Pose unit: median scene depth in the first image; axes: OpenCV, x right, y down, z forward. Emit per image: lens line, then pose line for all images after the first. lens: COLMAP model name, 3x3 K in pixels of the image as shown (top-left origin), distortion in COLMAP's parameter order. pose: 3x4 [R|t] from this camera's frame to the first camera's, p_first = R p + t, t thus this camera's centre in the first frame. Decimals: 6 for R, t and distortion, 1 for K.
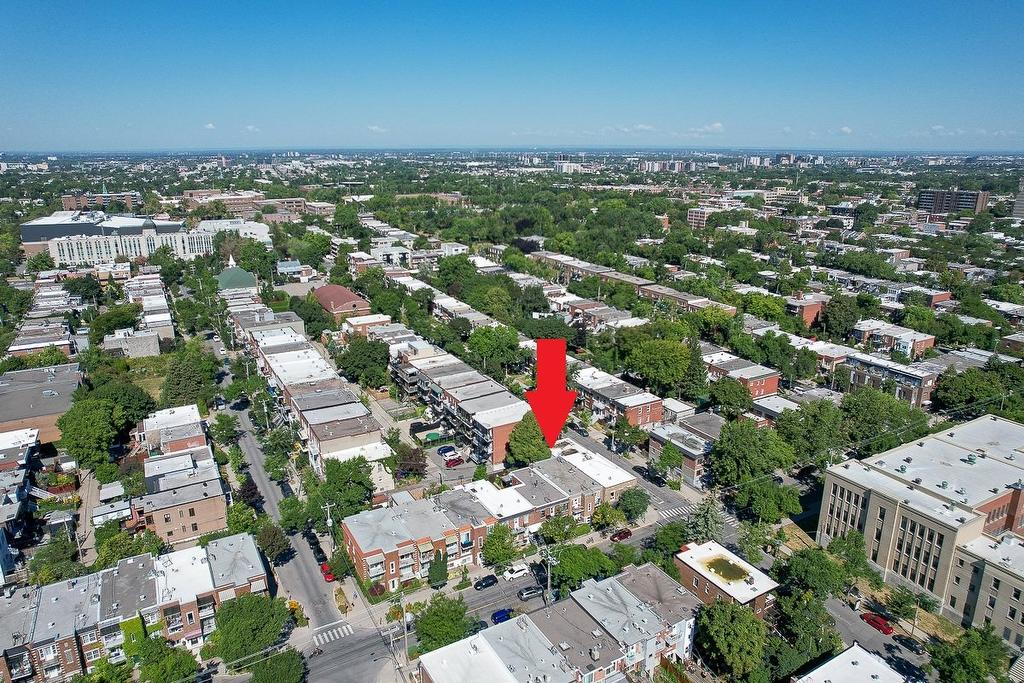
lens RADIAL K [[659.2, 0, 512.1], [0, 659.2, 337.7], [0, 0, 1]] dist [-0.042501, 0.014711]
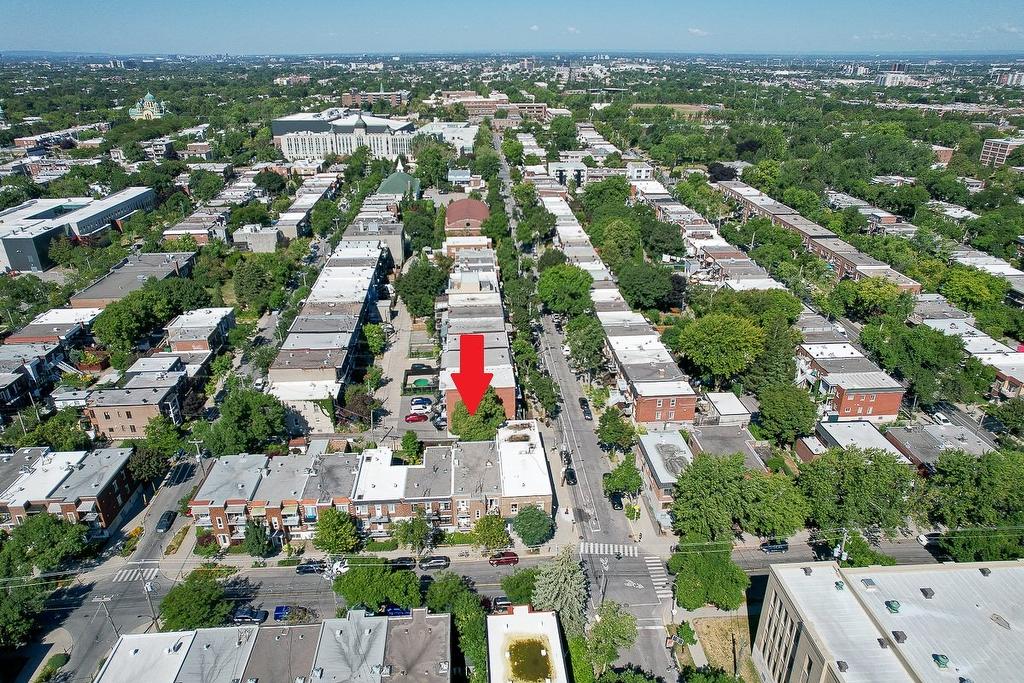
lens RADIAL K [[659.2, 0, 513.4], [0, 659.2, 346.1], [0, 0, 1]] dist [-0.042501, 0.014711]
pose [[0.903622, 0.177436, -0.389851, 0.248727], [-0.120569, 0.978728, 0.165993, -0.047901], [0.411012, -0.102991, 0.905794, 0.176142]]
